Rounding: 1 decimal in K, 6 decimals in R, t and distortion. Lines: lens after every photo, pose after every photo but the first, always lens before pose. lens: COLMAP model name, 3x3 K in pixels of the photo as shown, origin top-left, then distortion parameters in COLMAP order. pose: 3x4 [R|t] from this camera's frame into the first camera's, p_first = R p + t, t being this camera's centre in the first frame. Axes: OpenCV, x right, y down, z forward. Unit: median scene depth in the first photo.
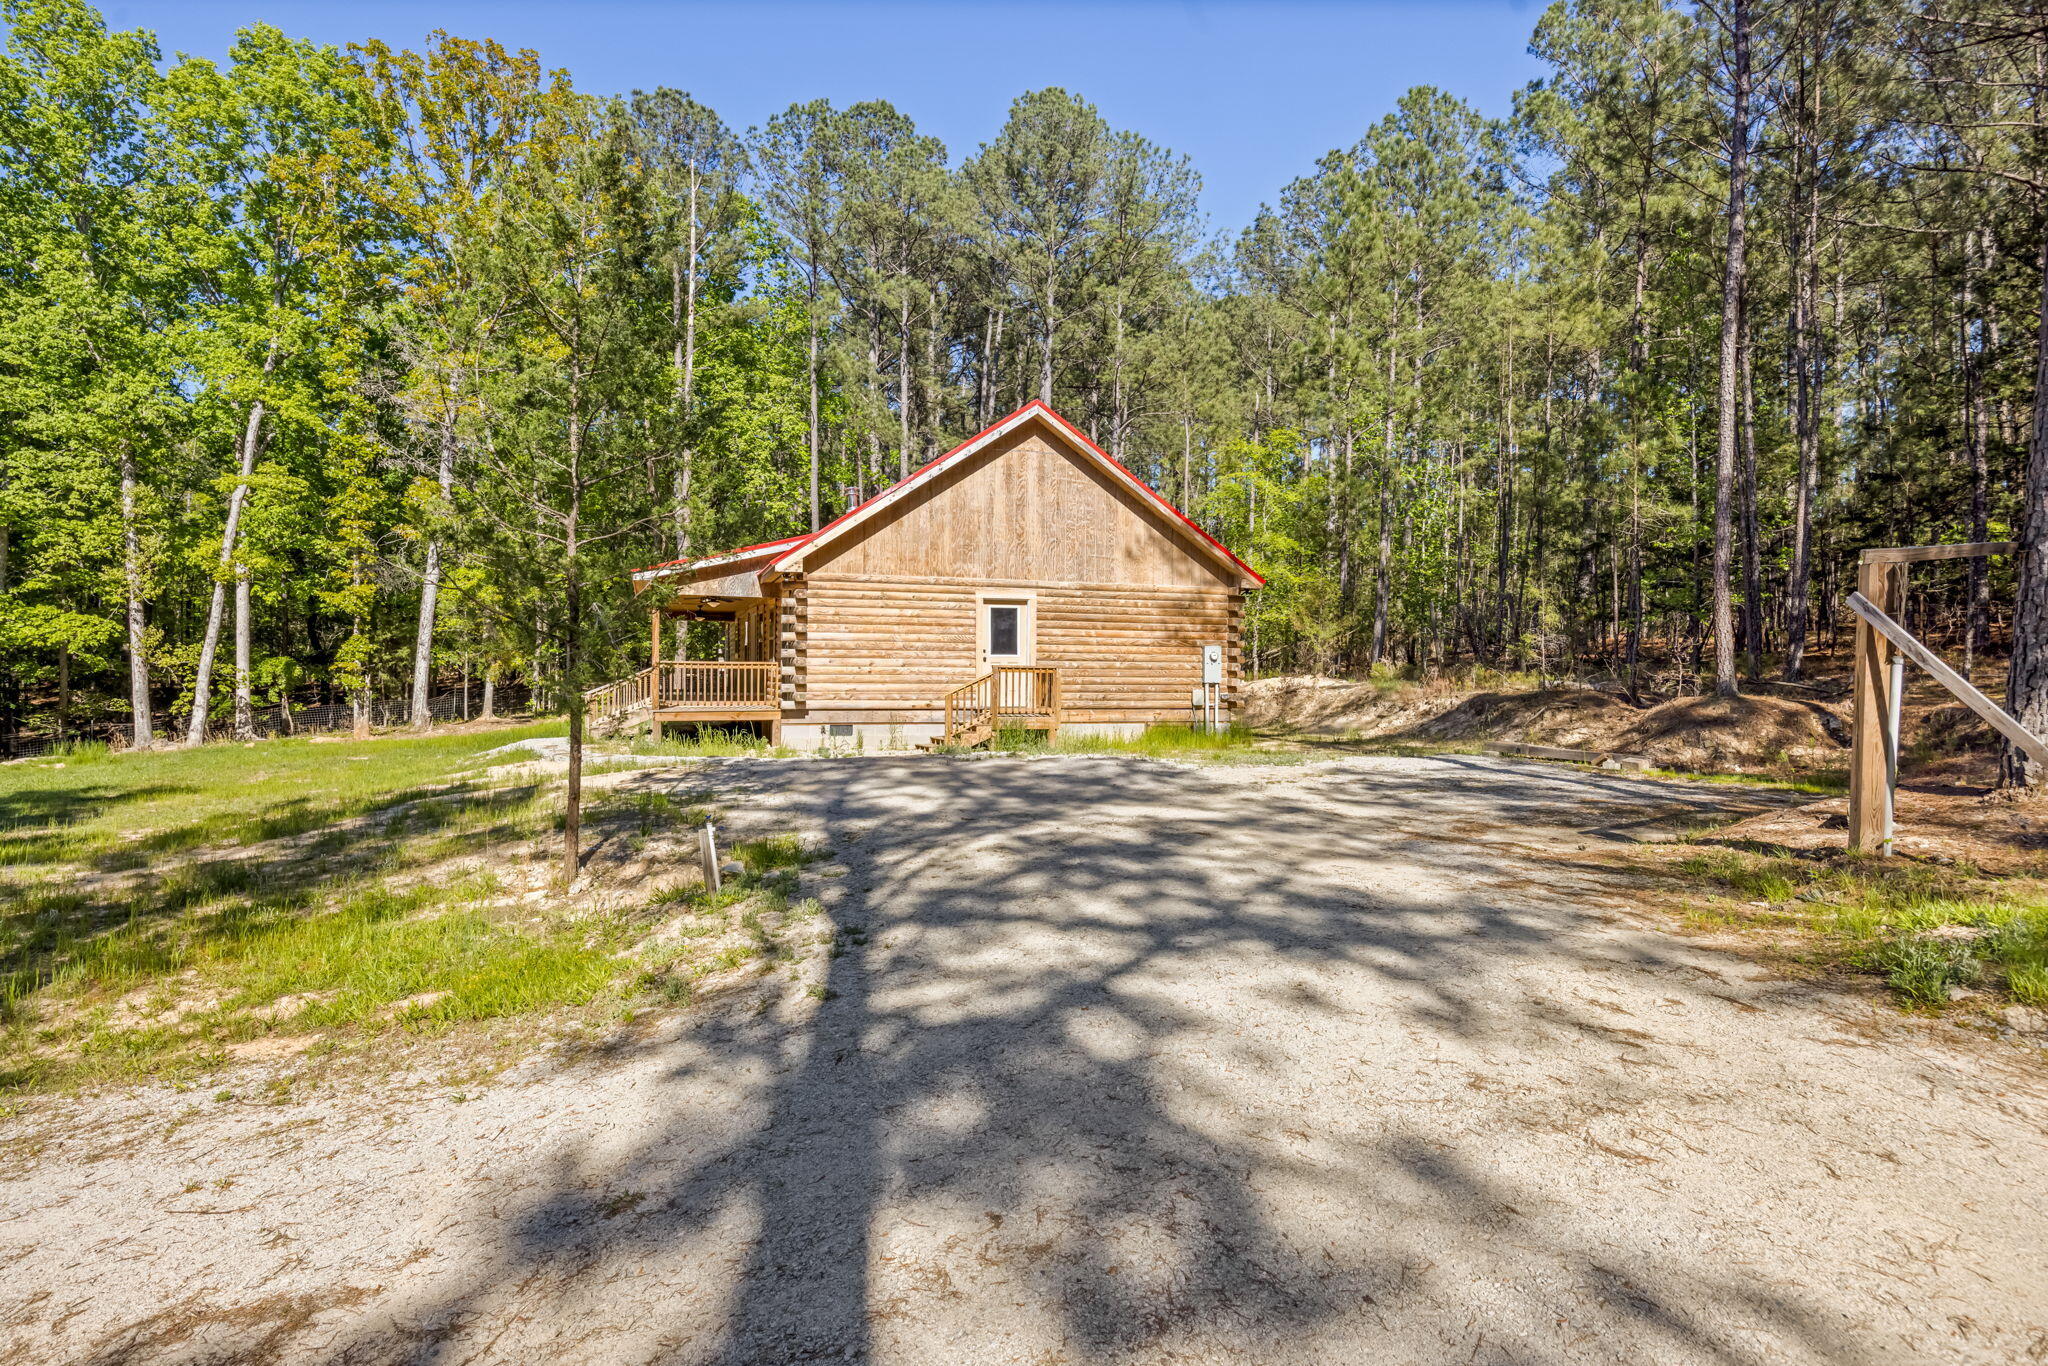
lens RADIAL K [[1152.1, 0, 1031.8], [0, 1152.1, 675.2], [0, 0, 1]] dist [-0.007347, -0.001696]
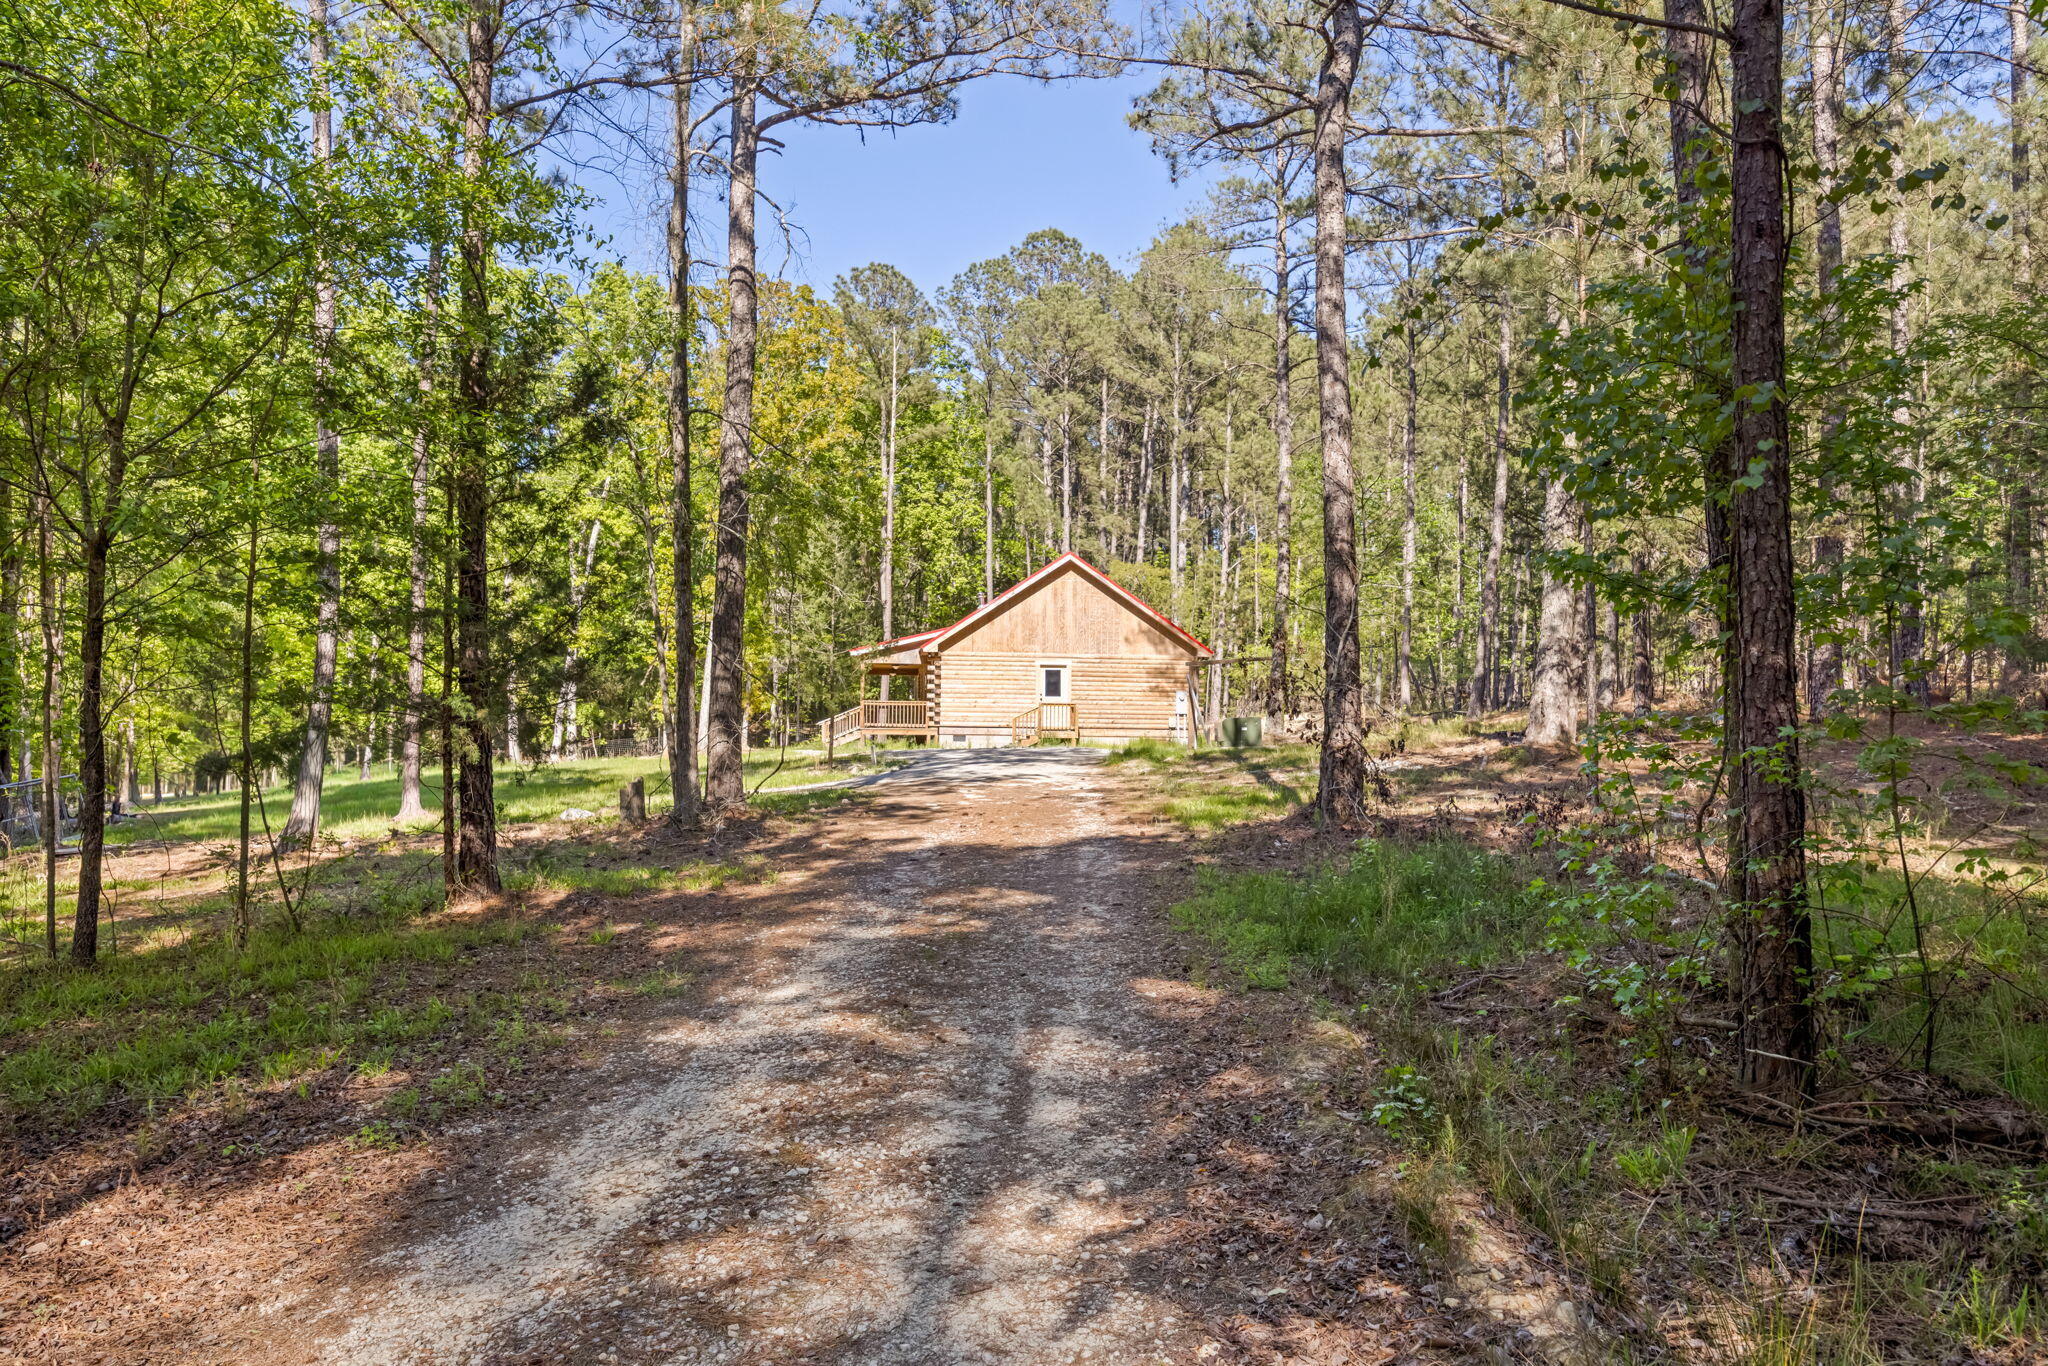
lens RADIAL K [[1551.9, 0, 1004.1], [0, 1551.9, 699.1], [0, 0, 1]] dist [0.009010, 0.000301]
pose [[0.973461, 0.001101, -0.228849, 0.273674], [-0.006650, 0.999702, -0.023478, 0.025551], [0.228755, 0.024377, 0.973179, -0.806870]]
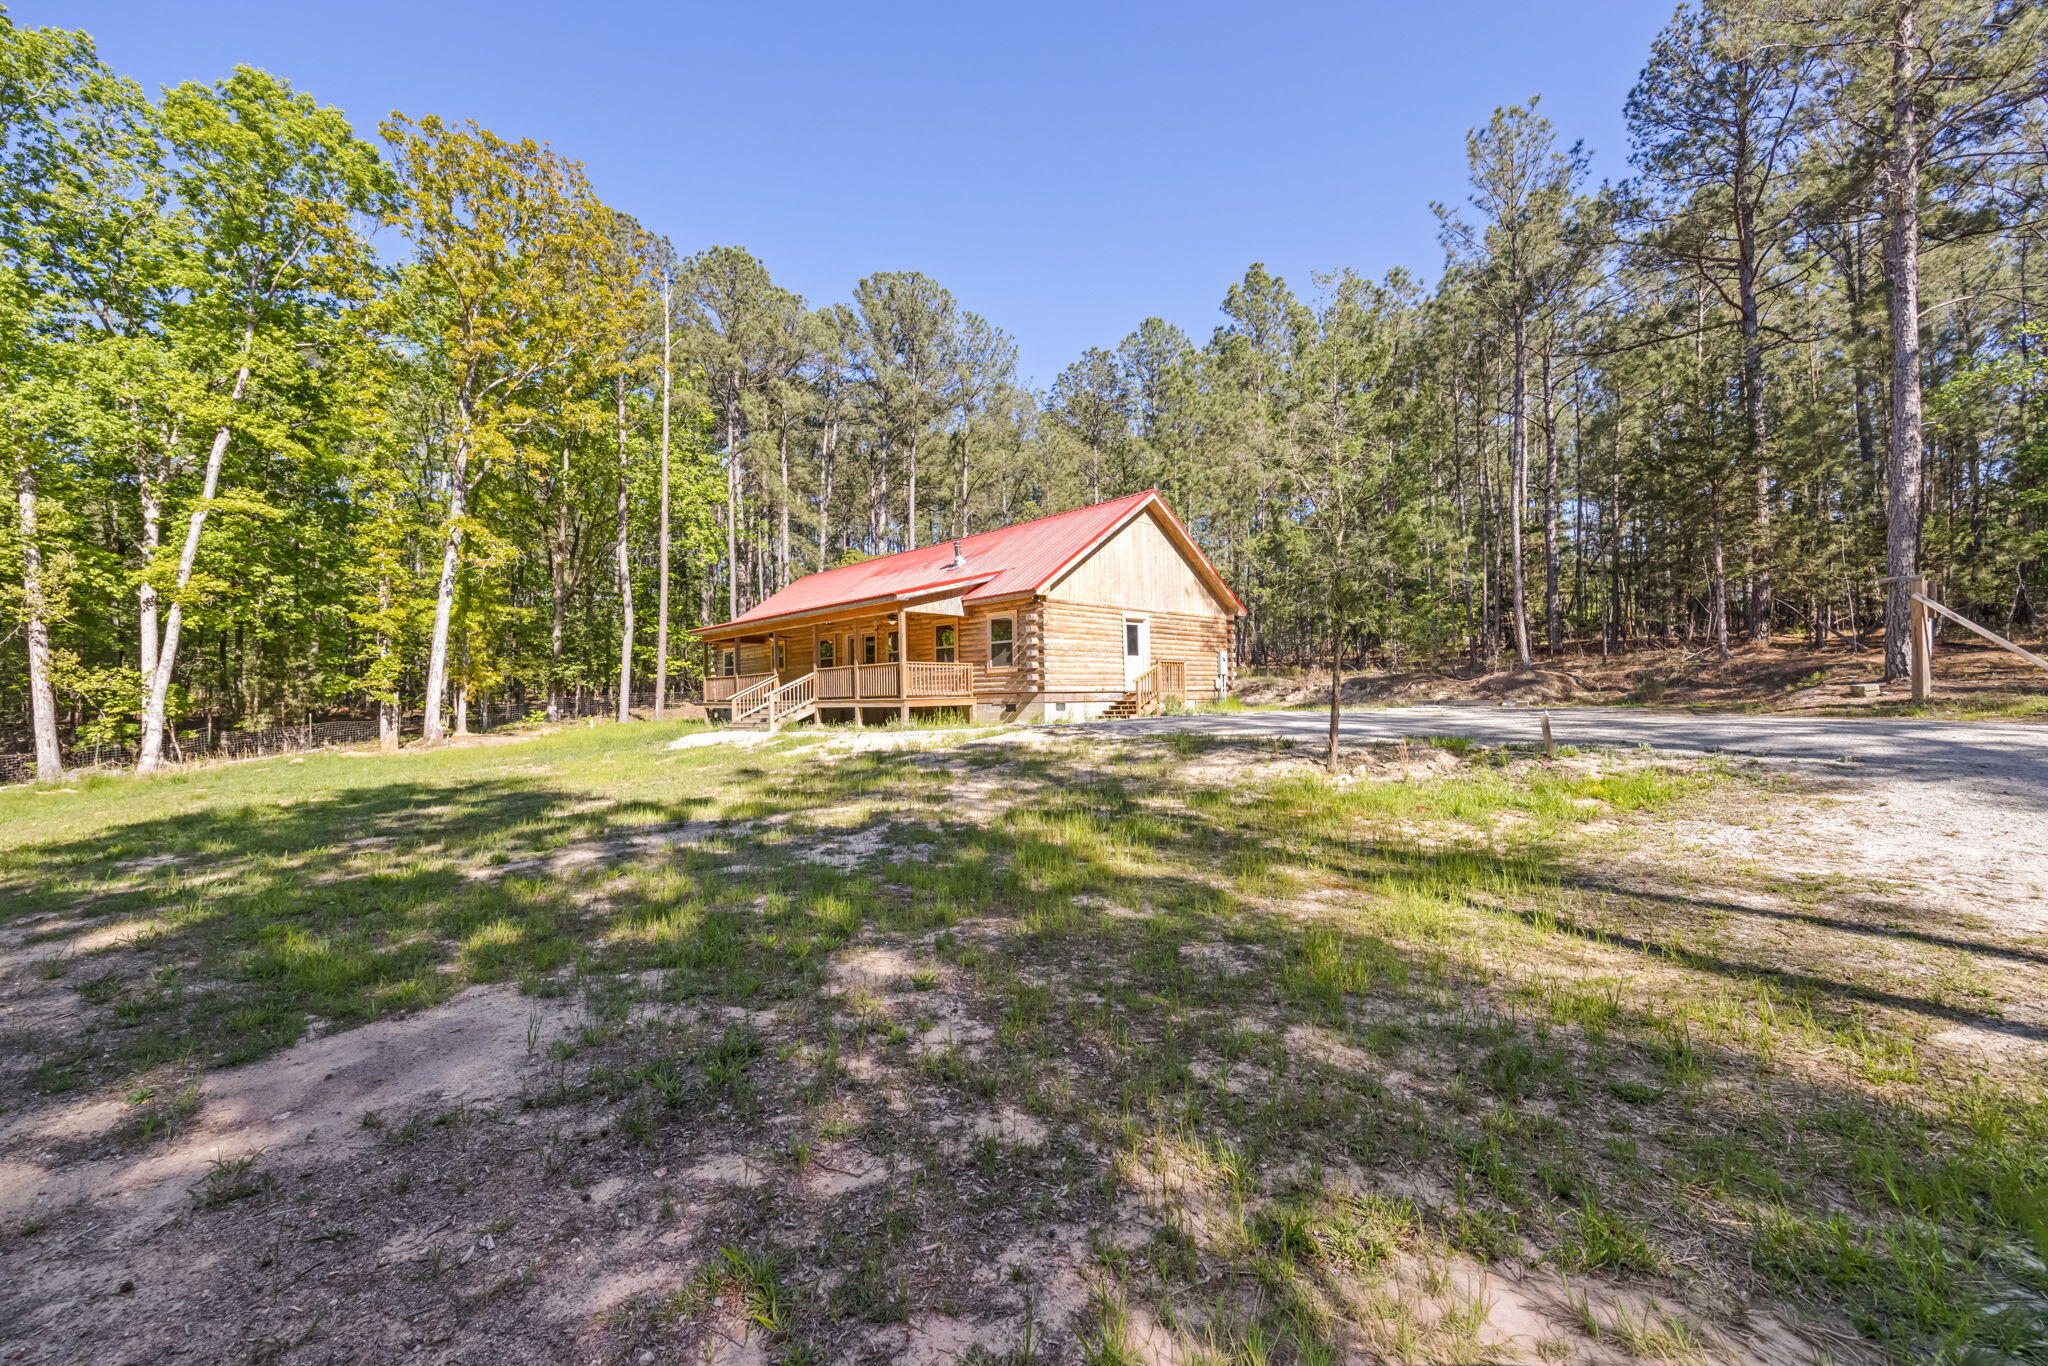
lens RADIAL K [[832.7, 0, 1008.1], [0, 832.7, 690.5], [0, 0, 1]] dist [-0.001813, 0.000398]
pose [[0.903242, -0.017997, 0.428753, -0.399658], [0.026540, 0.999550, -0.013955, 0.024506], [-0.428309, 0.023984, 0.903314, 0.048597]]
